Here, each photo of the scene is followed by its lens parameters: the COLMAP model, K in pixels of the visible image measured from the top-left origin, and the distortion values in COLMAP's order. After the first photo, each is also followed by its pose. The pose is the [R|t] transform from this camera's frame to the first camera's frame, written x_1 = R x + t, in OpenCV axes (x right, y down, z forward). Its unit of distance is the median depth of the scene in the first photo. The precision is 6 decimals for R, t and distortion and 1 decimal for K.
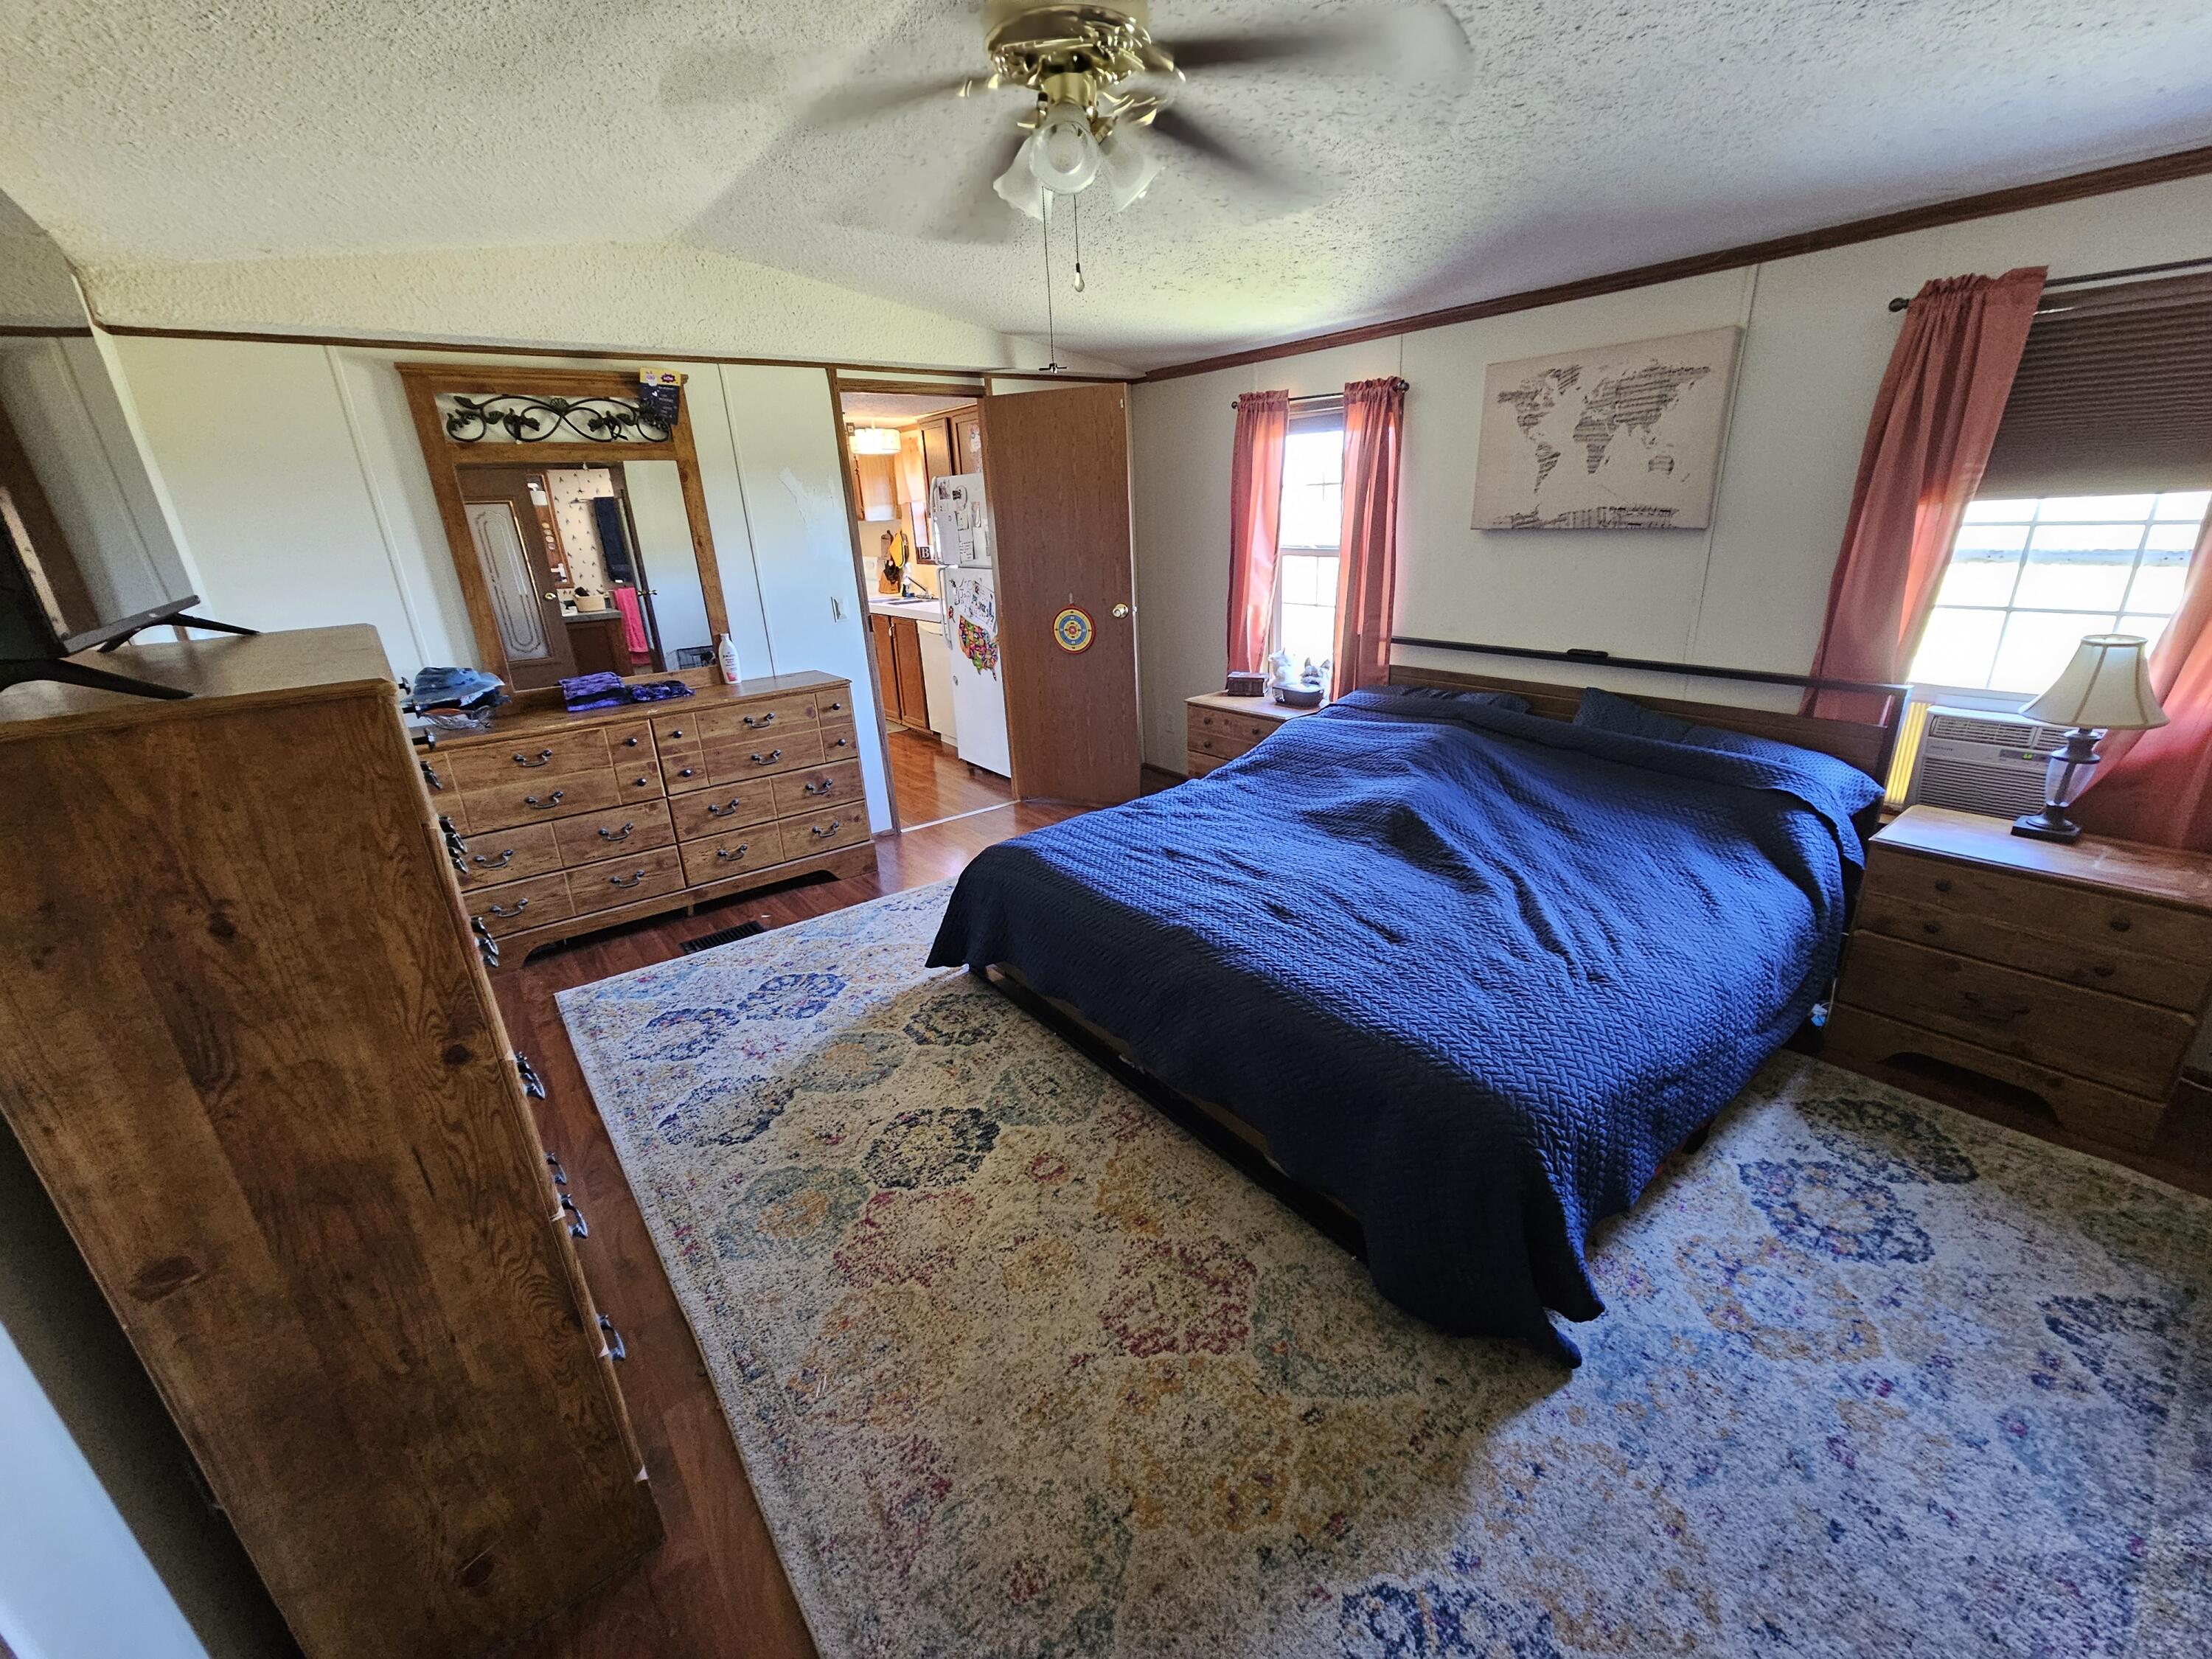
lens RADIAL K [[906.1, 0, 1118.8], [0, 906.1, 832.6], [0, 0, 1]] dist [-0.001258, -0.000598]
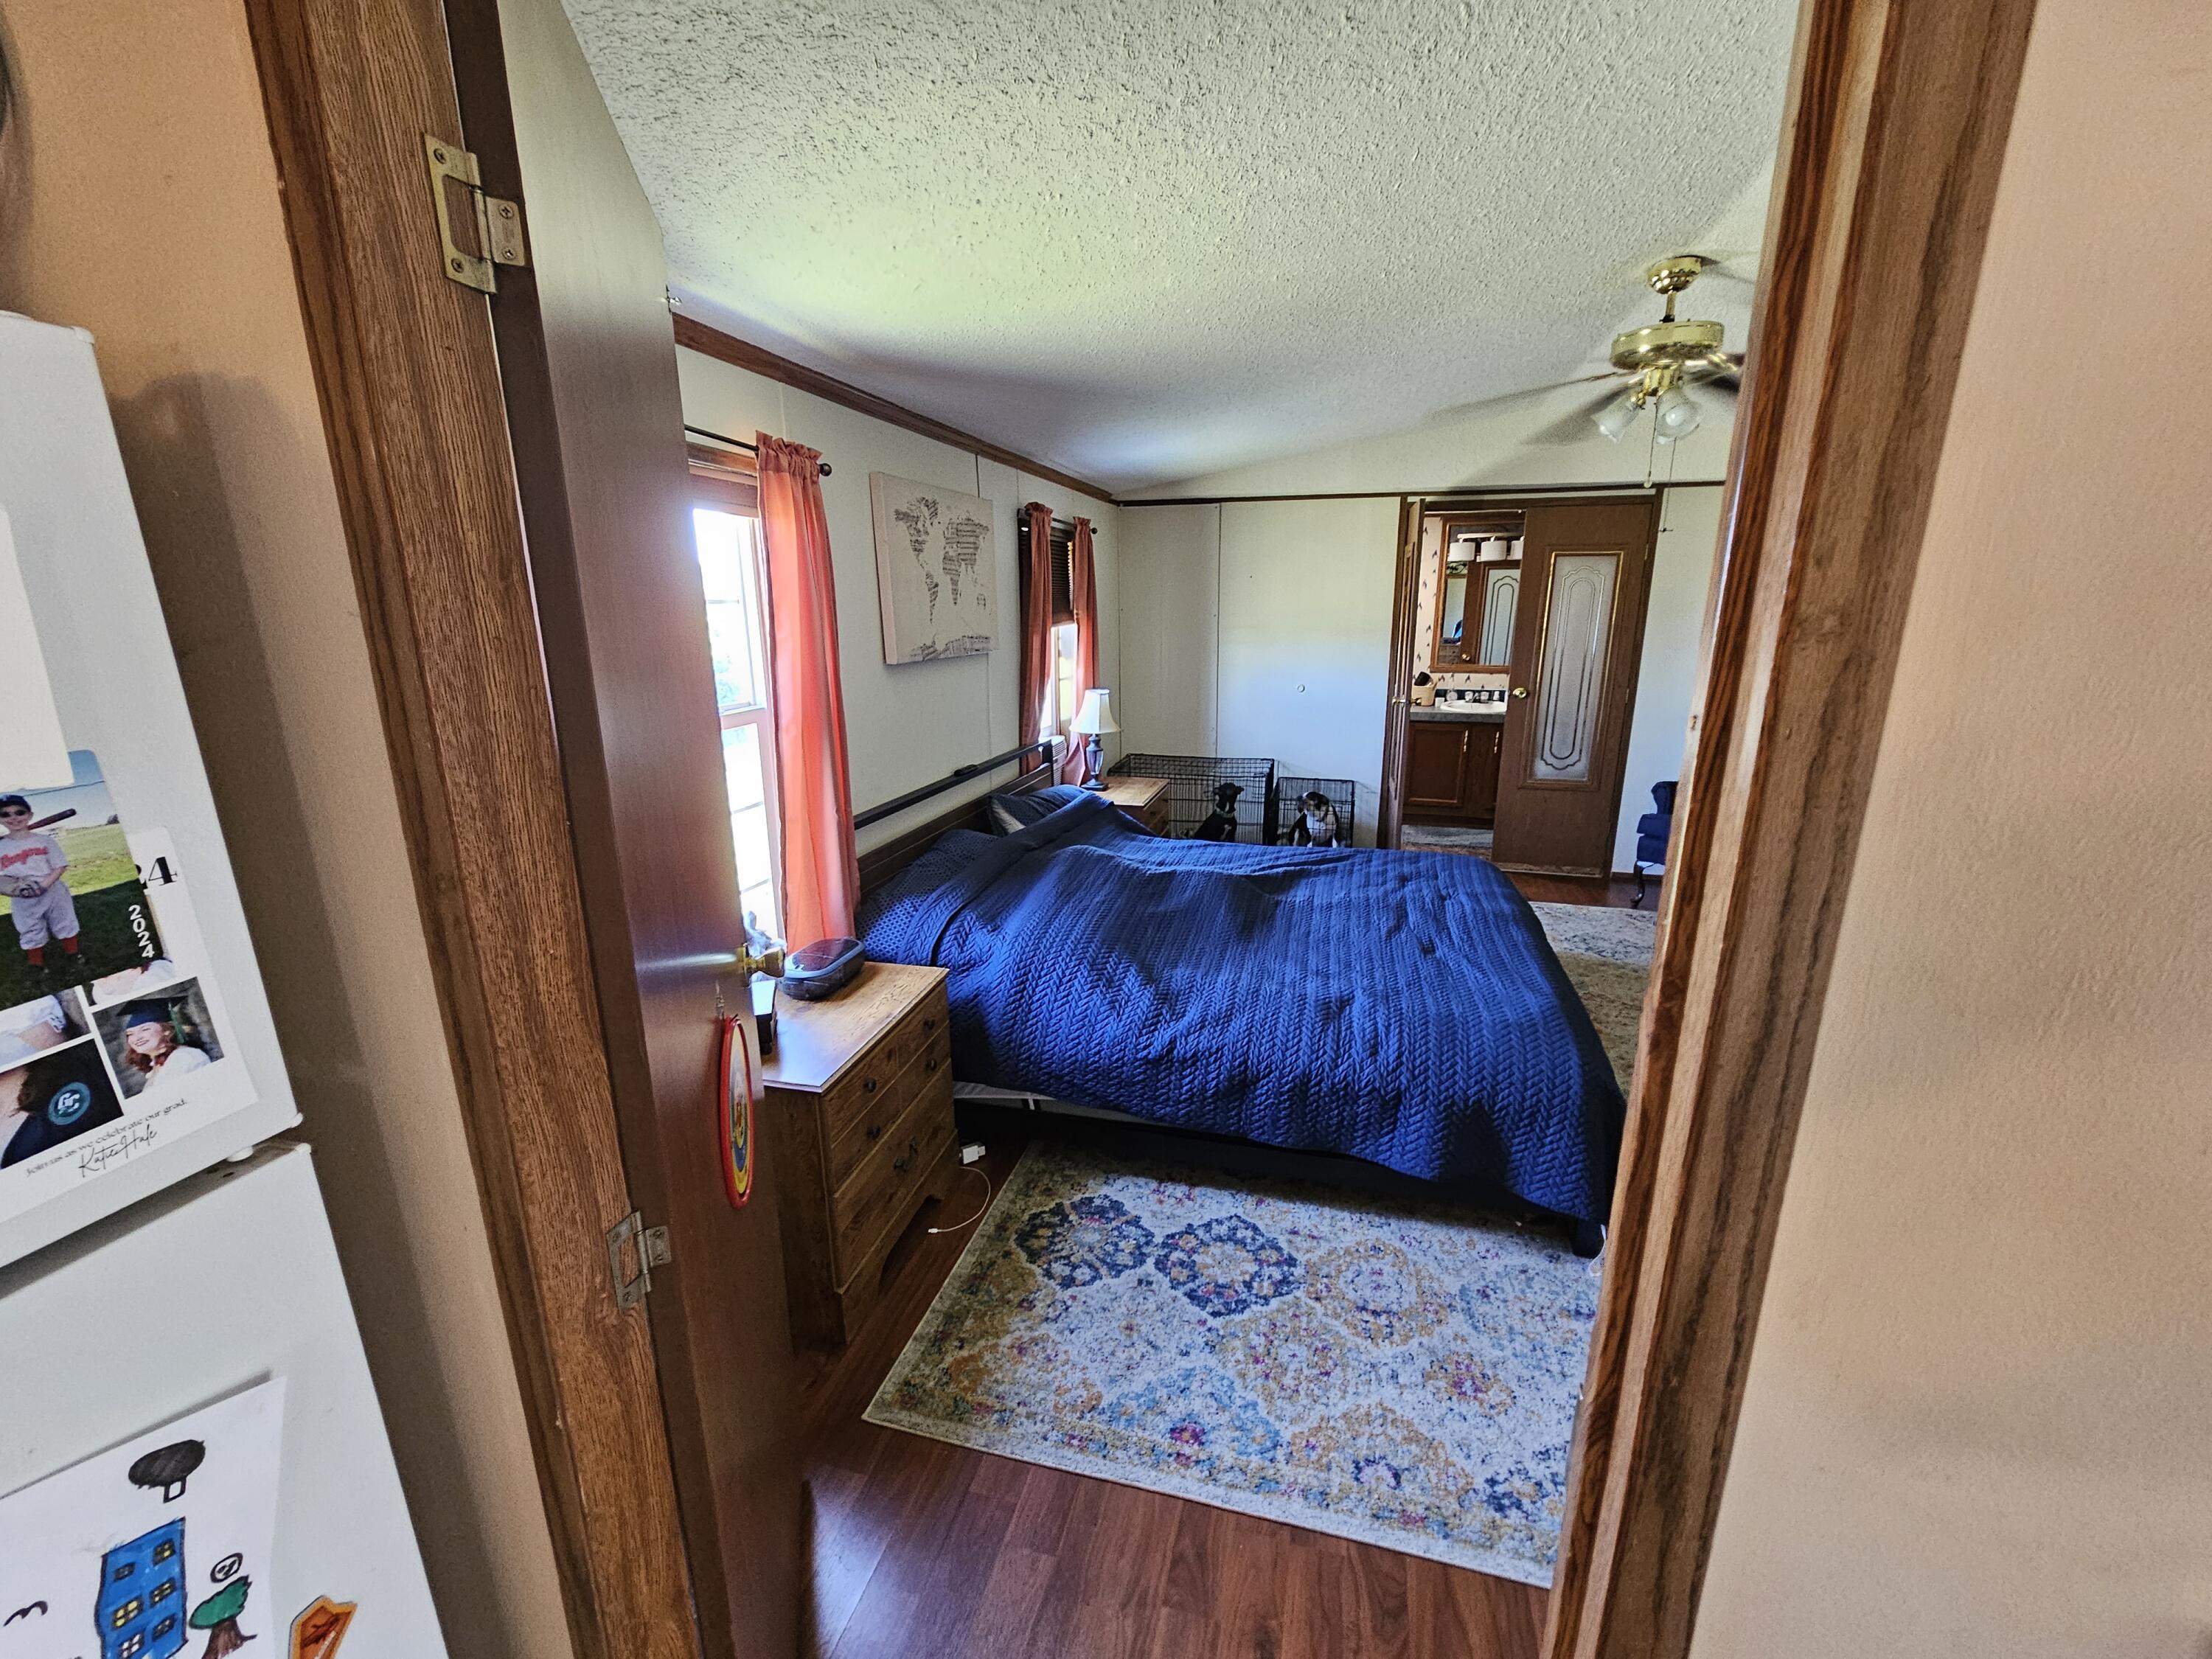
lens RADIAL K [[906.1, 0, 1118.8], [0, 906.1, 832.6], [0, 0, 1]] dist [-0.001258, -0.000598]
pose [[-0.604434, -0.152133, 0.781994, -0.425104], [0.301162, 0.865120, 0.401084, -0.506446], [-0.737538, 0.477936, -0.477091, 1.413521]]
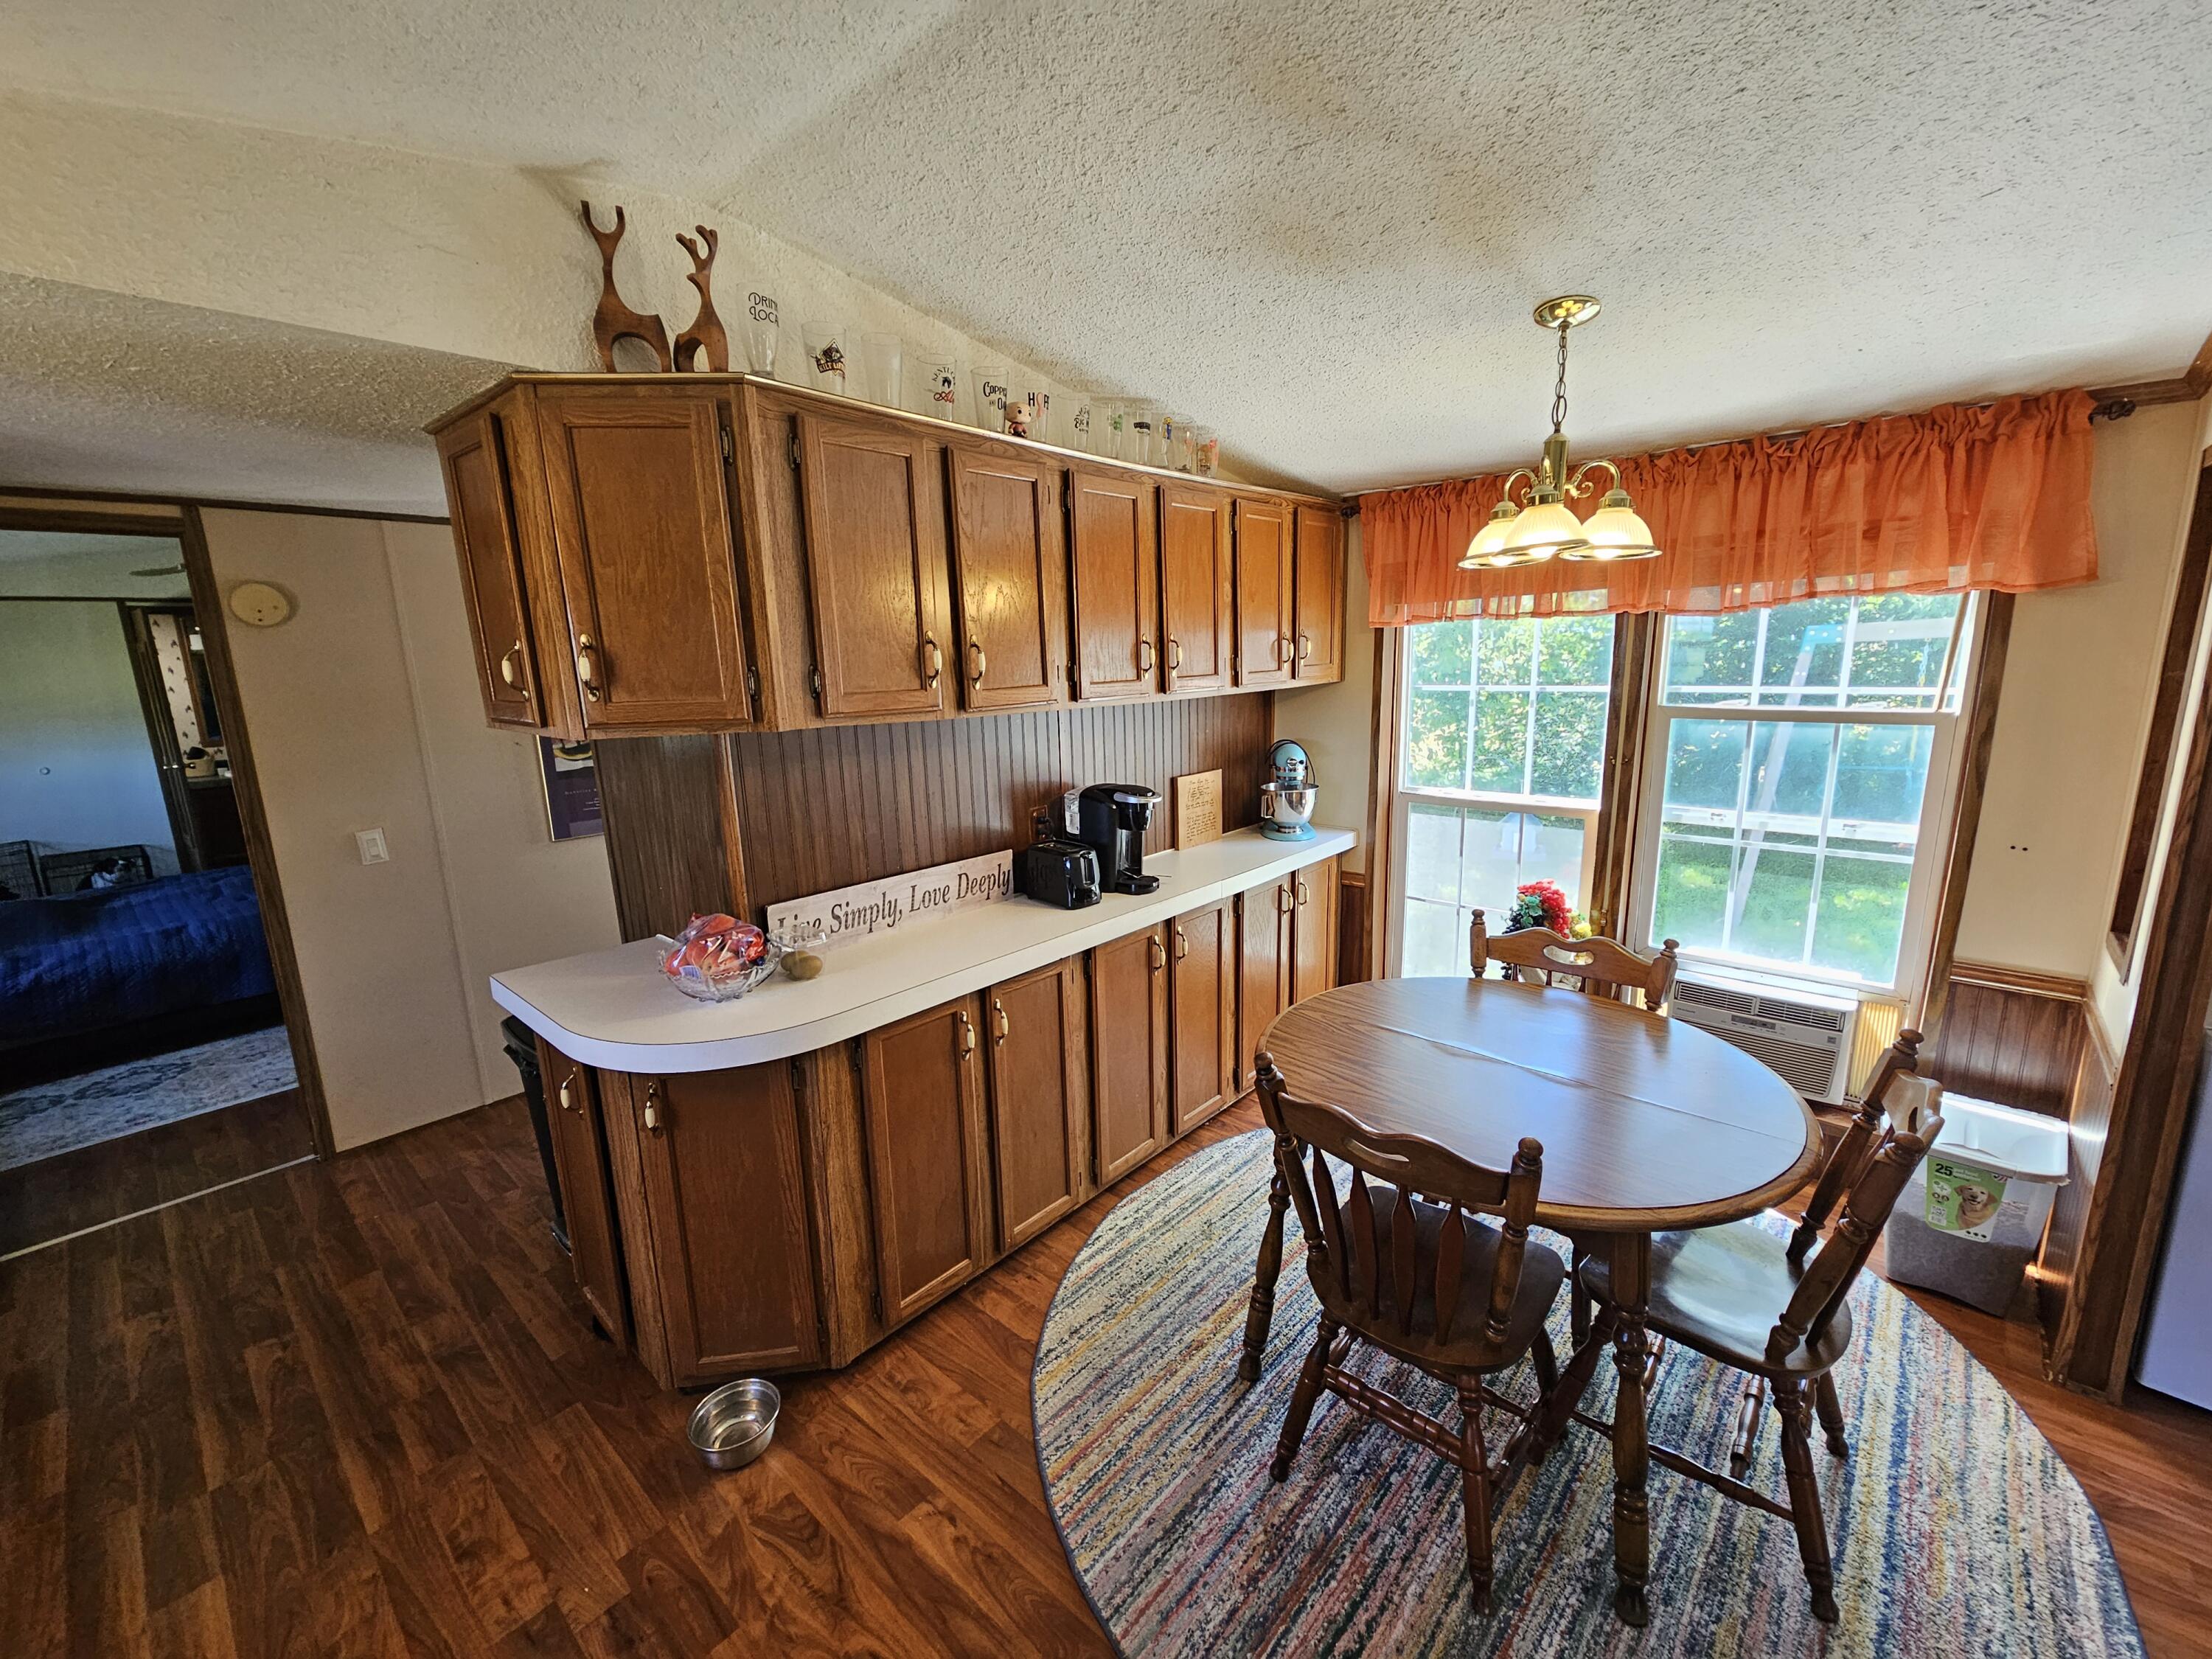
lens RADIAL K [[906.1, 0, 1118.8], [0, 906.1, 832.6], [0, 0, 1]] dist [-0.001258, -0.000598]
pose [[-0.979675, 0.108223, -0.168890, -1.030813], [0.003663, 0.851482, 0.524371, -0.781770], [0.200556, 0.513095, -0.834572, 2.200581]]
